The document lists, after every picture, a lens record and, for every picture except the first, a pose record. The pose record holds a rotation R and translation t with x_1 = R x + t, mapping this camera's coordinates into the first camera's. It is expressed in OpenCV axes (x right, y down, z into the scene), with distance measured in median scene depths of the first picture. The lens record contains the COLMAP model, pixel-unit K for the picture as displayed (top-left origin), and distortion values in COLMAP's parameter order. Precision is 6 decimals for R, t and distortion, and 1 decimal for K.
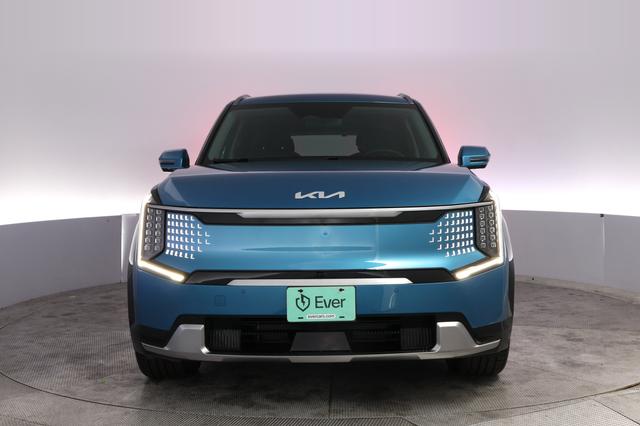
lens RADIAL K [[792.0, 0, 320.0], [0, 792.0, 213.0], [0, 0, 1]] dist [-0.082248, -0.029819]
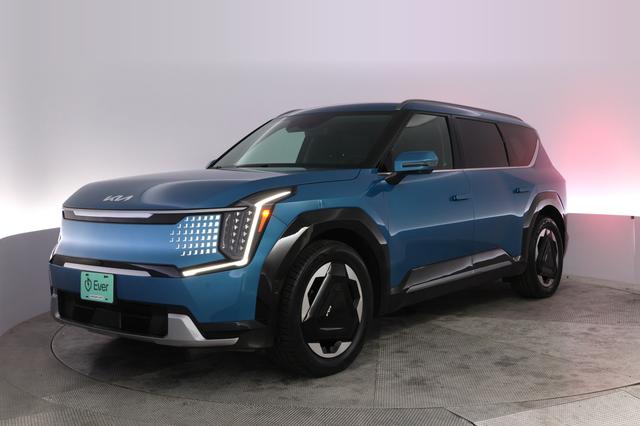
lens RADIAL K [[792.0, 0, 320.0], [0, 792.0, 213.0], [0, 0, 1]] dist [-0.082248, -0.029819]
pose [[0.770843, 0.023365, -0.636596, 1.015860], [-0.021370, 0.999713, 0.010816, -0.020901], [0.636666, 0.005266, 0.771121, 0.262462]]
